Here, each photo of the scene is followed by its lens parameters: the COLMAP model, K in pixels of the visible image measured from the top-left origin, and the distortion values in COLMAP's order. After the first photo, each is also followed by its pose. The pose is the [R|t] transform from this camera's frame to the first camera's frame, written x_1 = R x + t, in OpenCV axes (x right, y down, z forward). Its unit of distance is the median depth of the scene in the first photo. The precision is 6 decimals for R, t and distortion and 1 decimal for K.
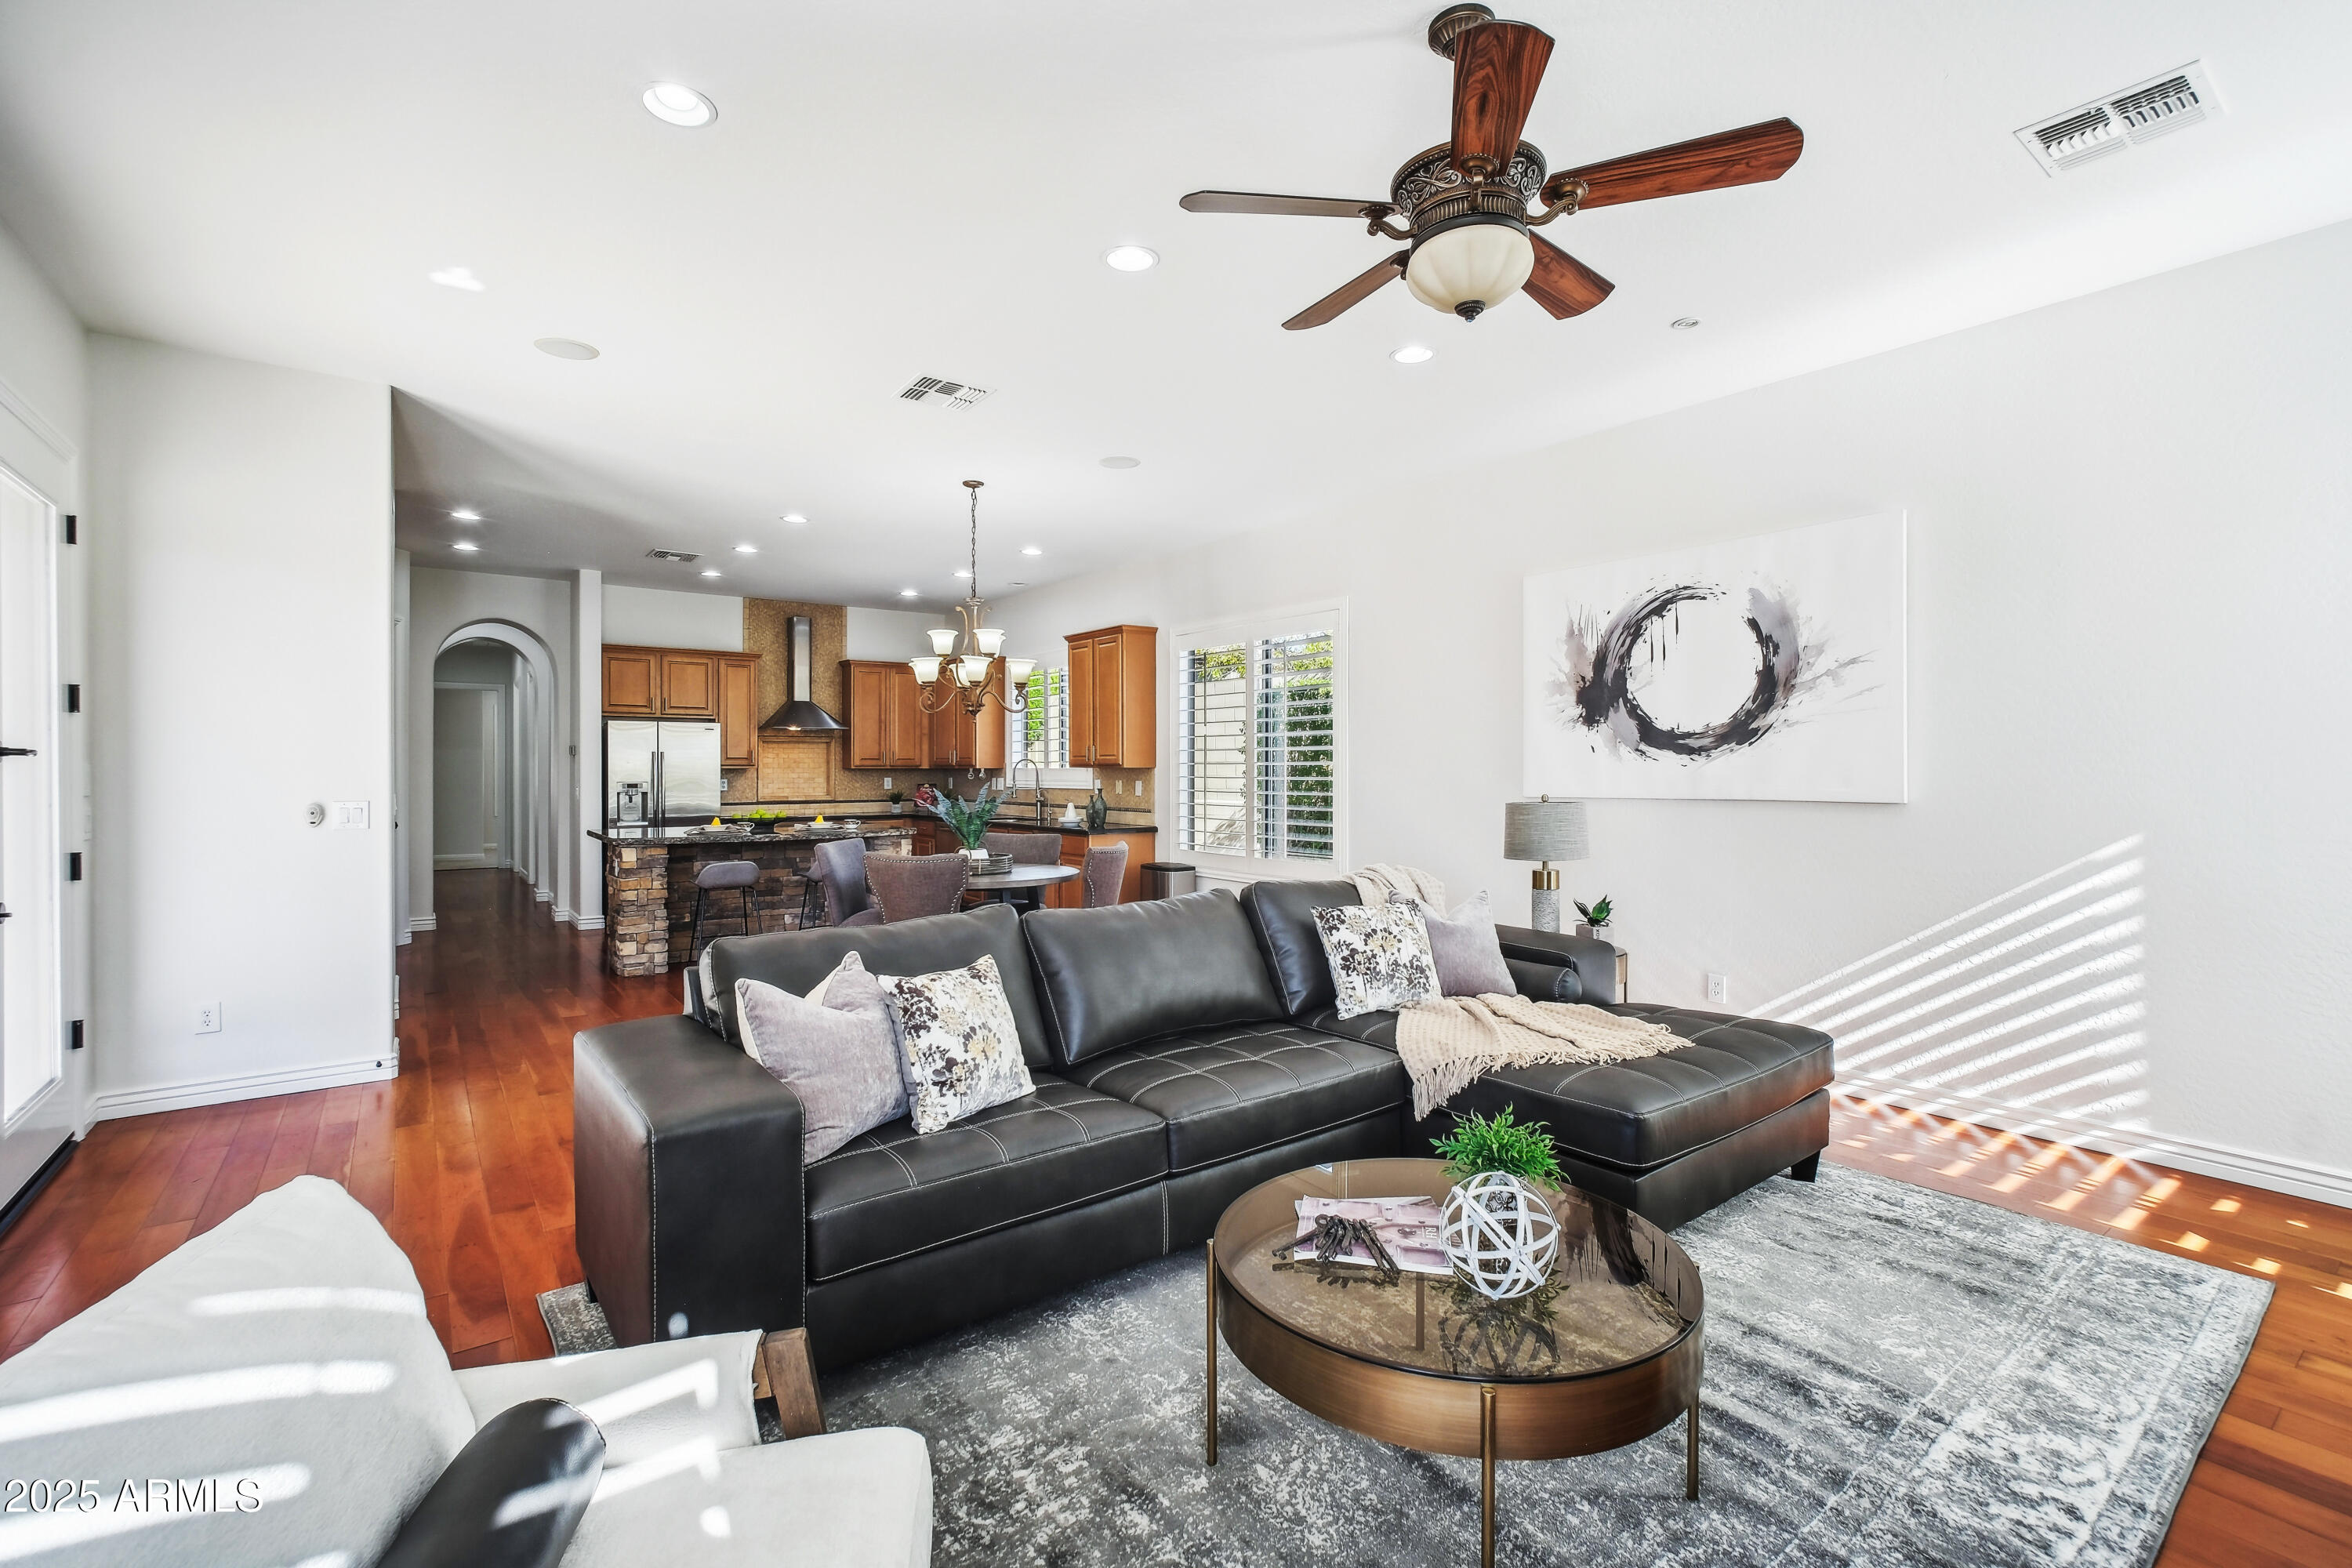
lens RADIAL K [[1065.5, 0, 1178.9], [0, 1065.5, 768.4], [0, 0, 1]] dist [-0.013032, 0.004494]
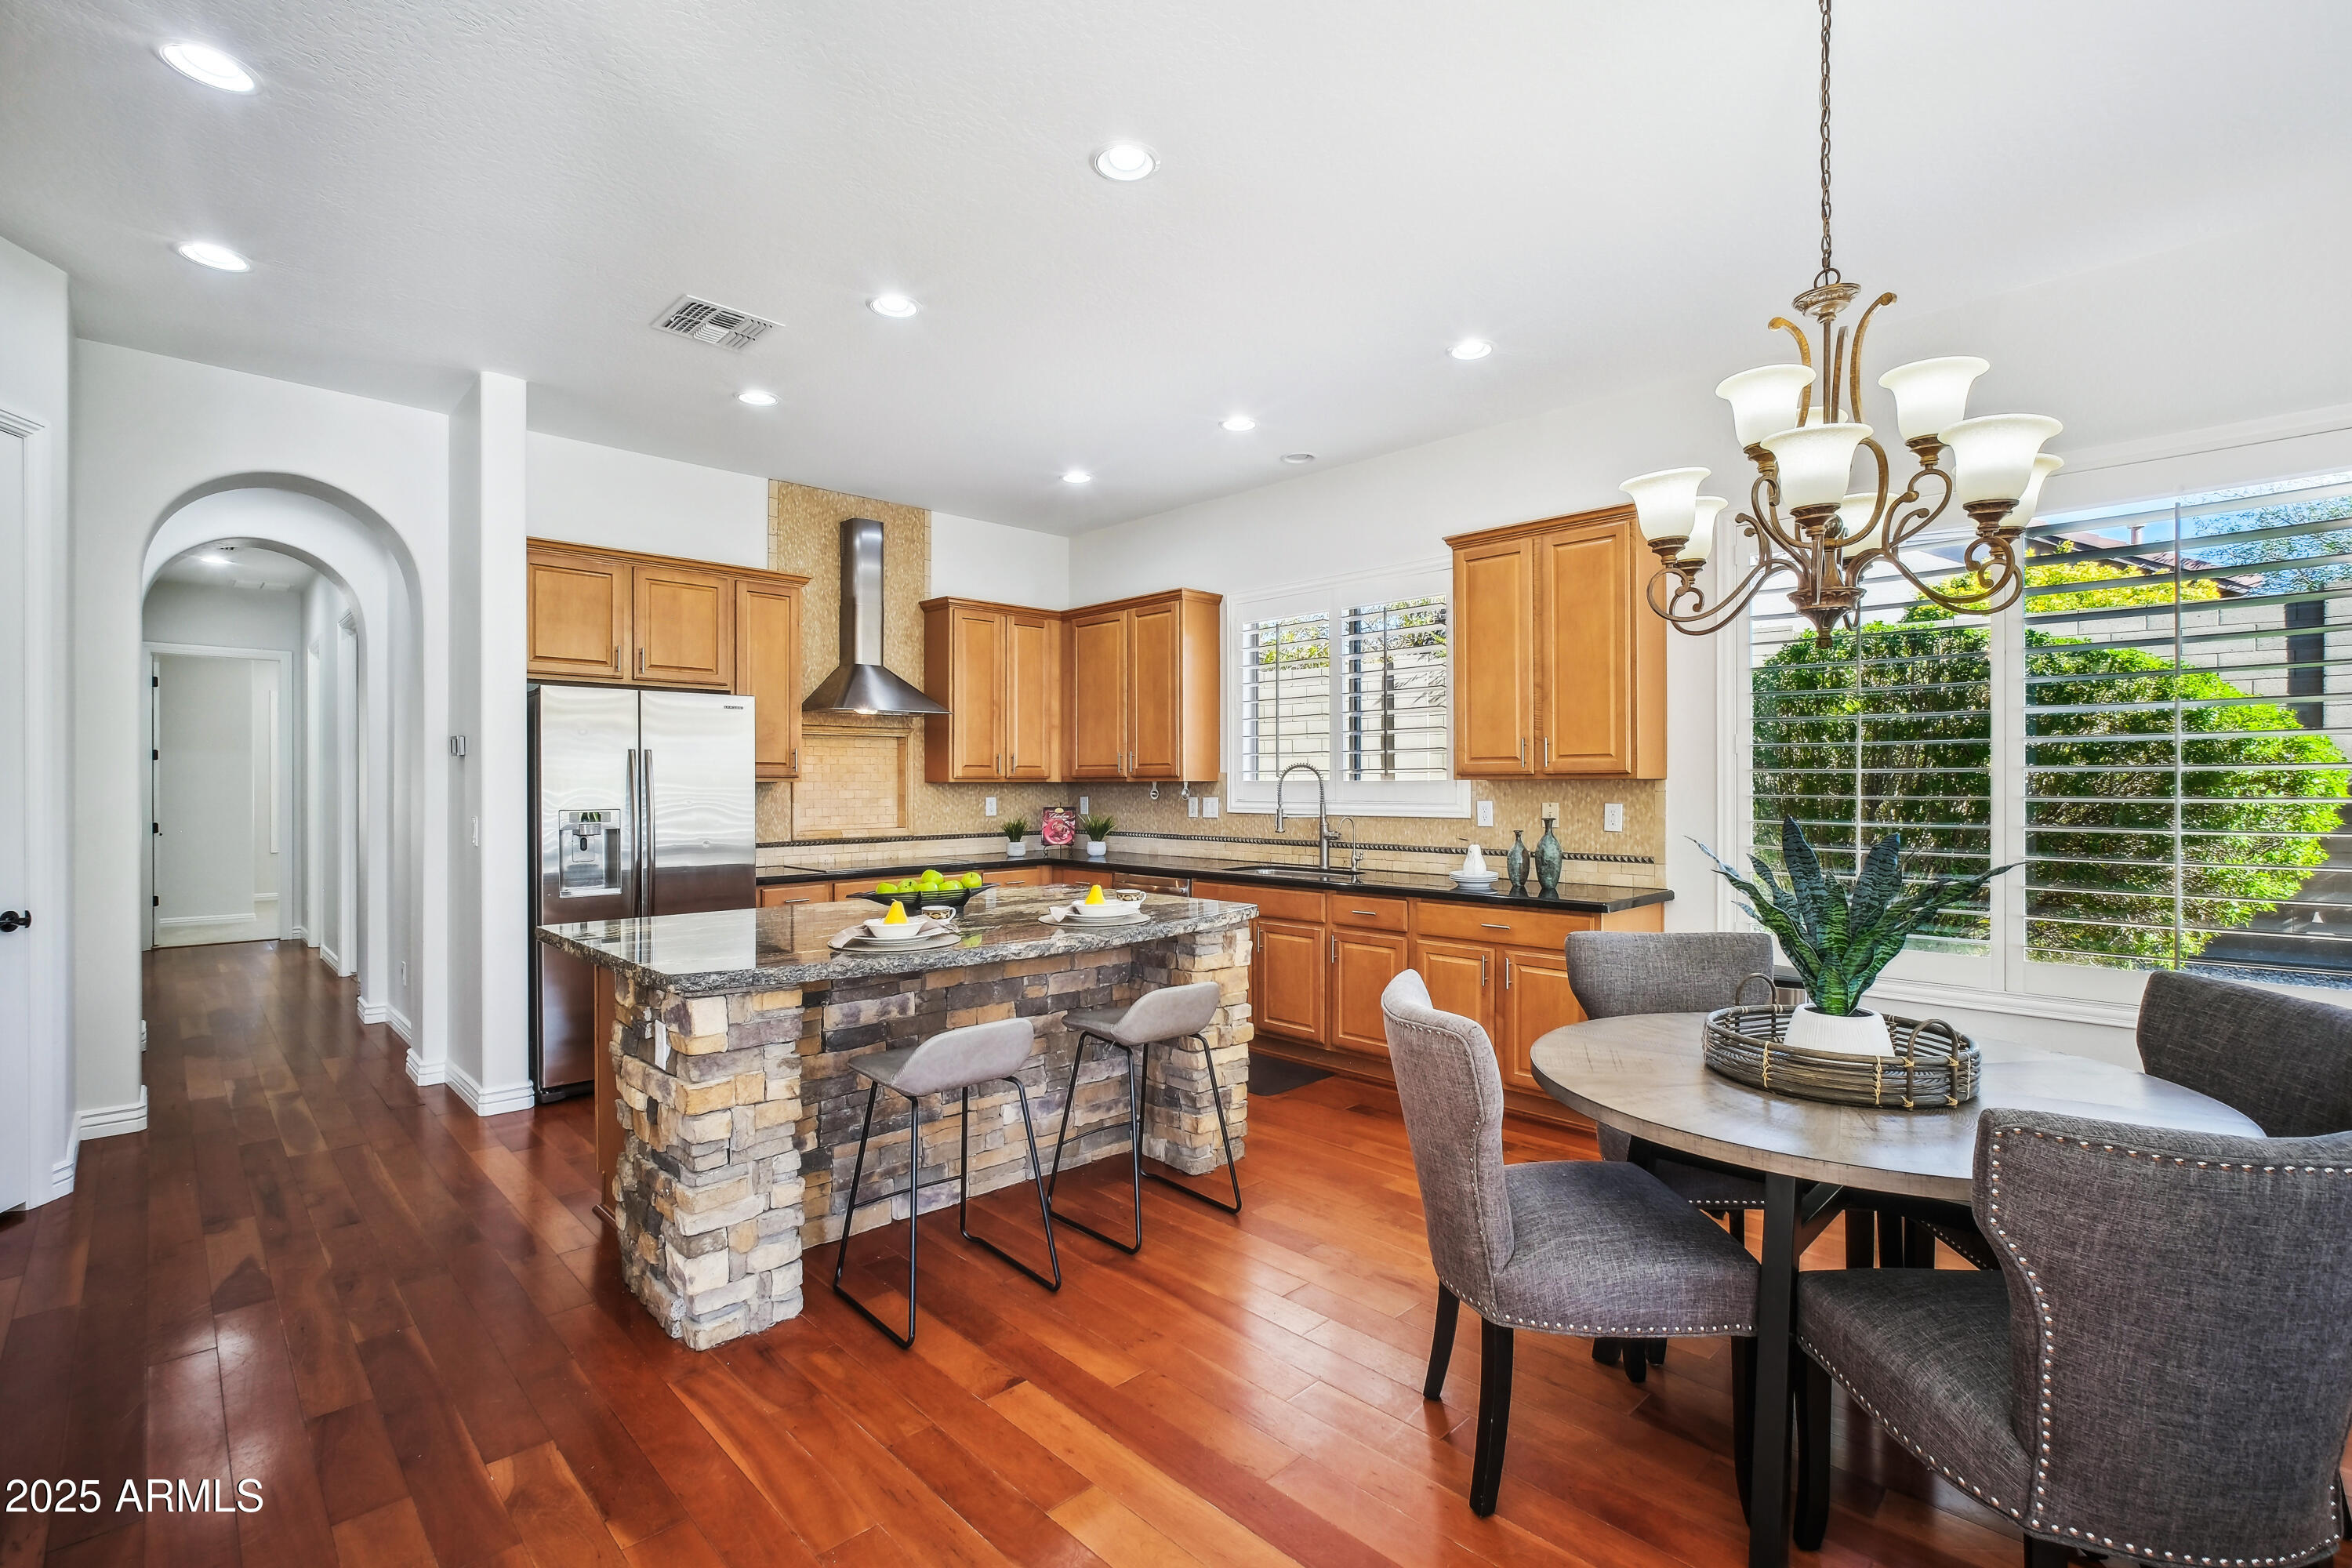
lens RADIAL K [[1065.5, 0, 1170.5], [0, 1065.5, 777.8], [0, 0, 1]] dist [-0.013032, 0.004494]
pose [[0.990742, -0.000269, 0.135760, -0.304187], [0.000988, 0.999986, -0.005234, 0.001113], [-0.135756, 0.005320, 0.990728, 0.456566]]
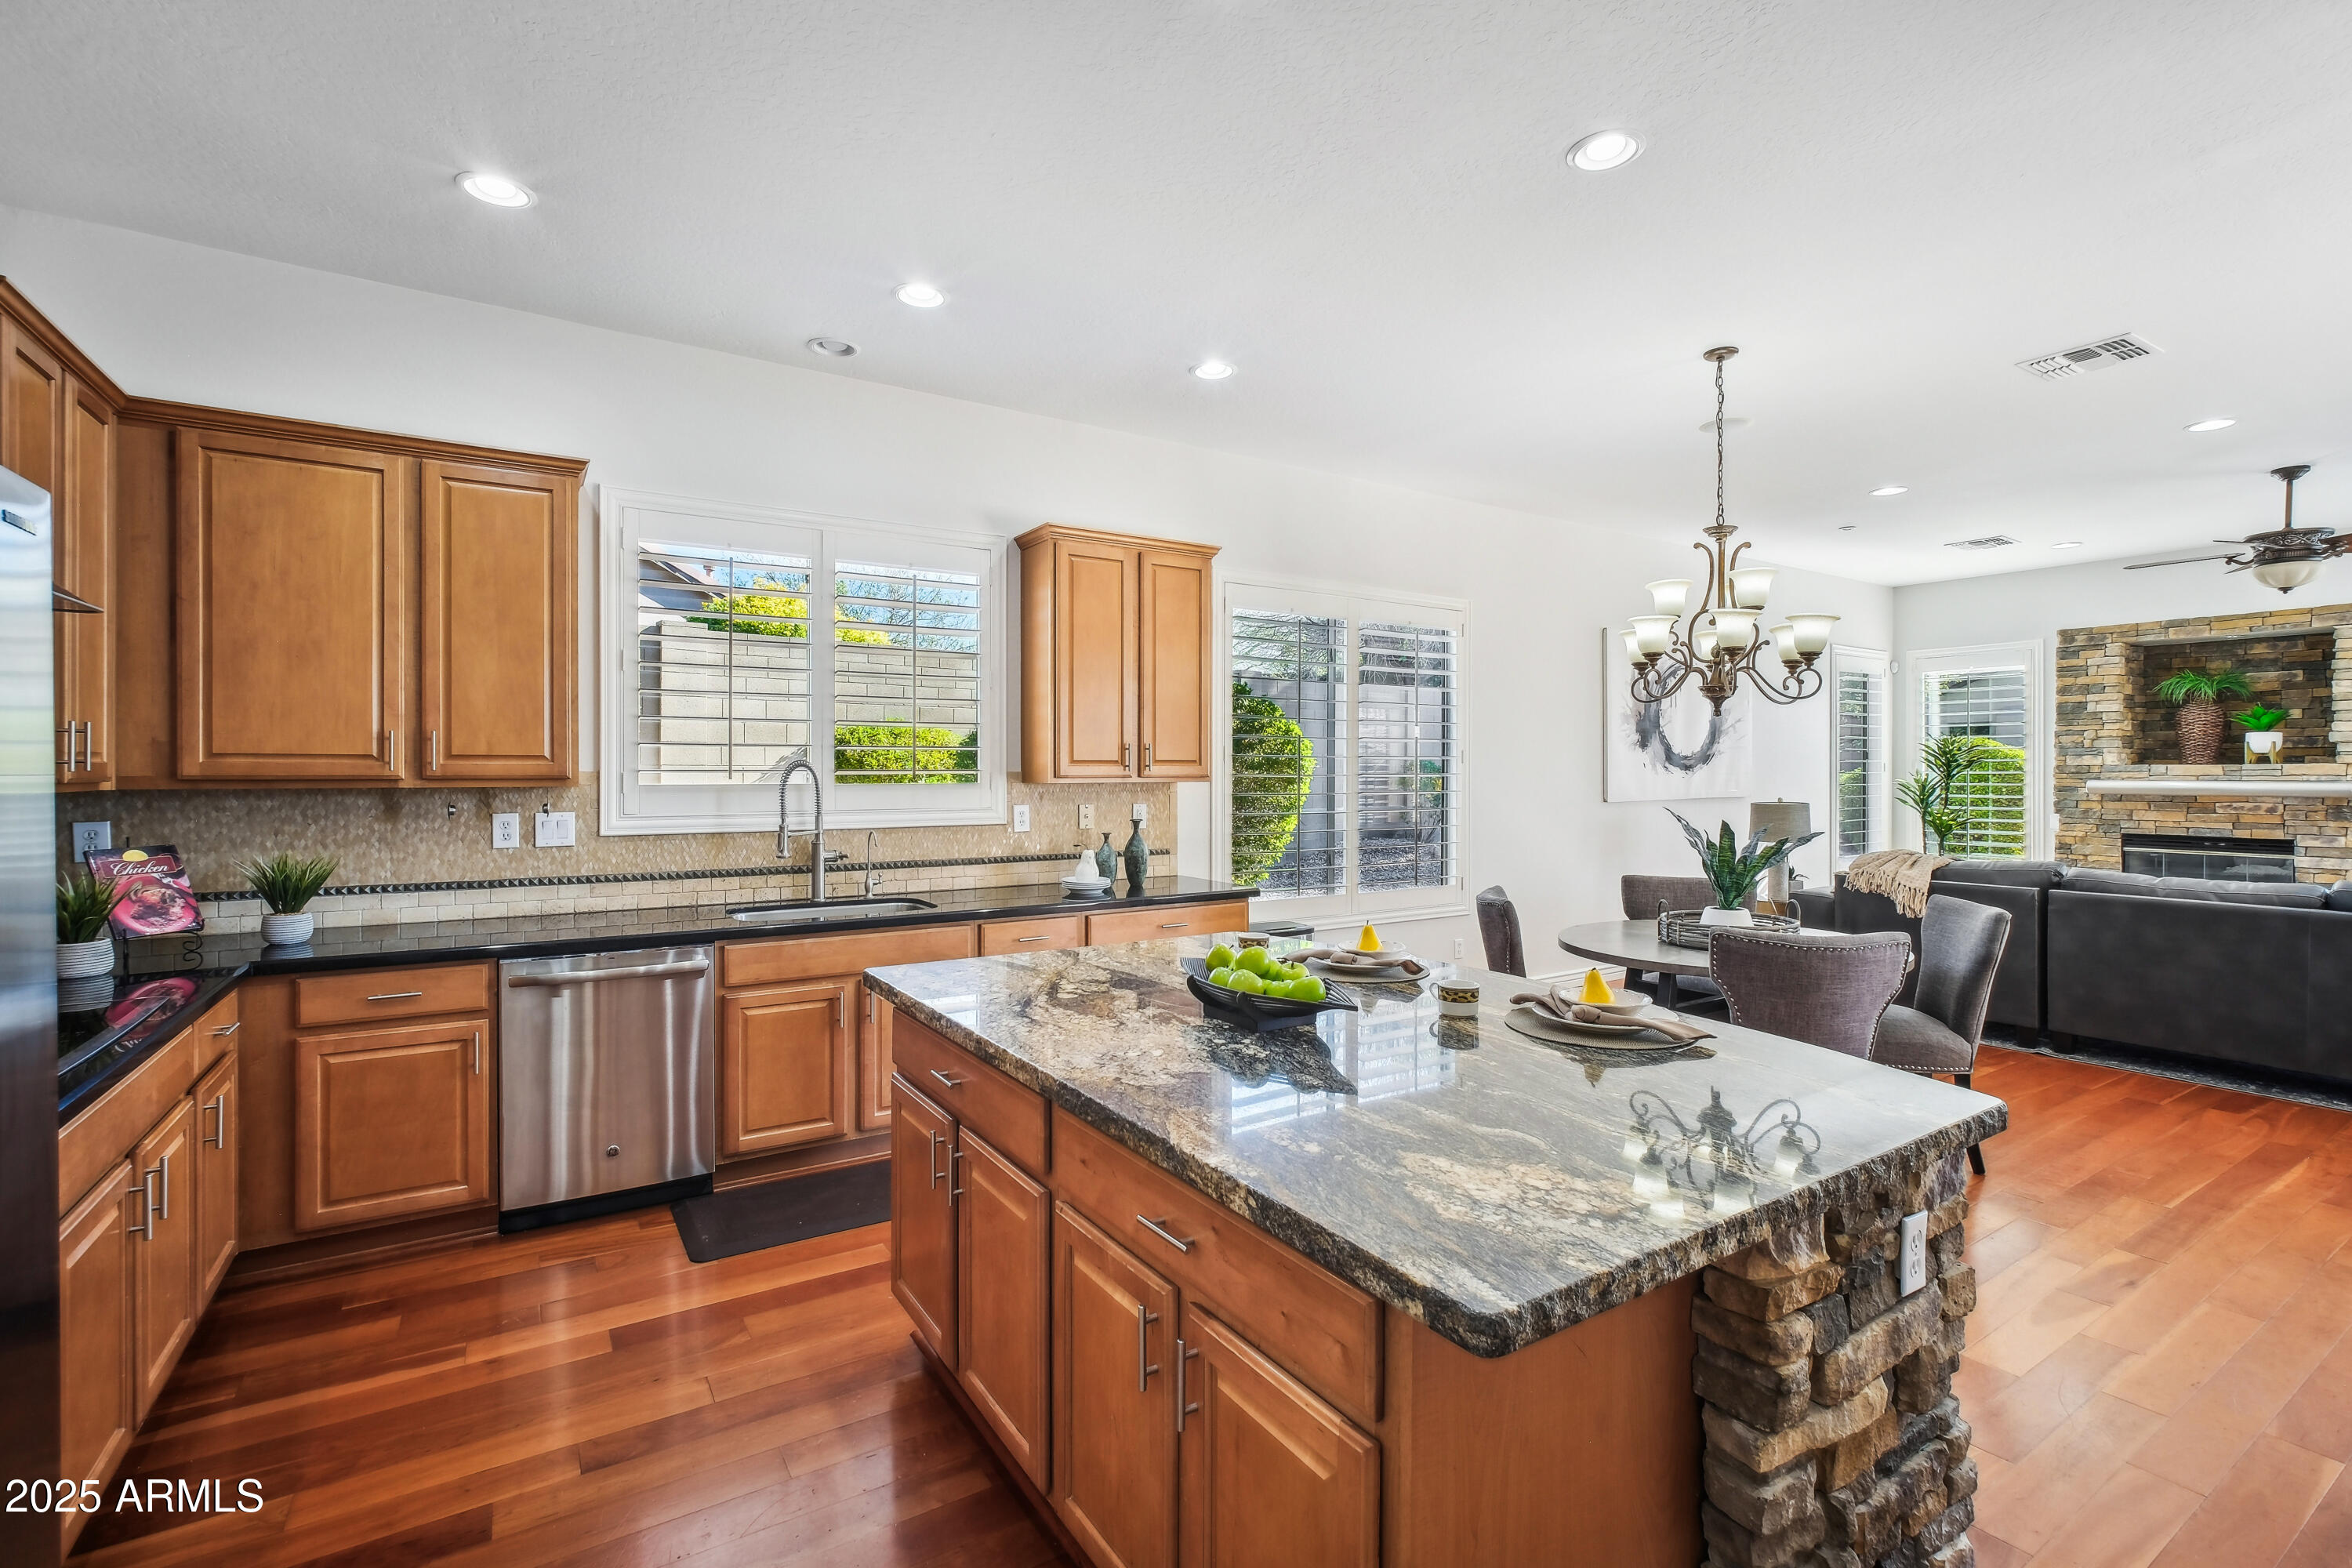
lens RADIAL K [[1065.5, 0, 1192.2], [0, 1065.5, 779.1], [0, 0, 1]] dist [-0.013032, 0.004494]
pose [[0.049176, -0.004444, 0.998780, -0.577984], [0.001923, 0.999989, 0.004354, -0.003923], [-0.998788, 0.001707, 0.049184, 0.857777]]
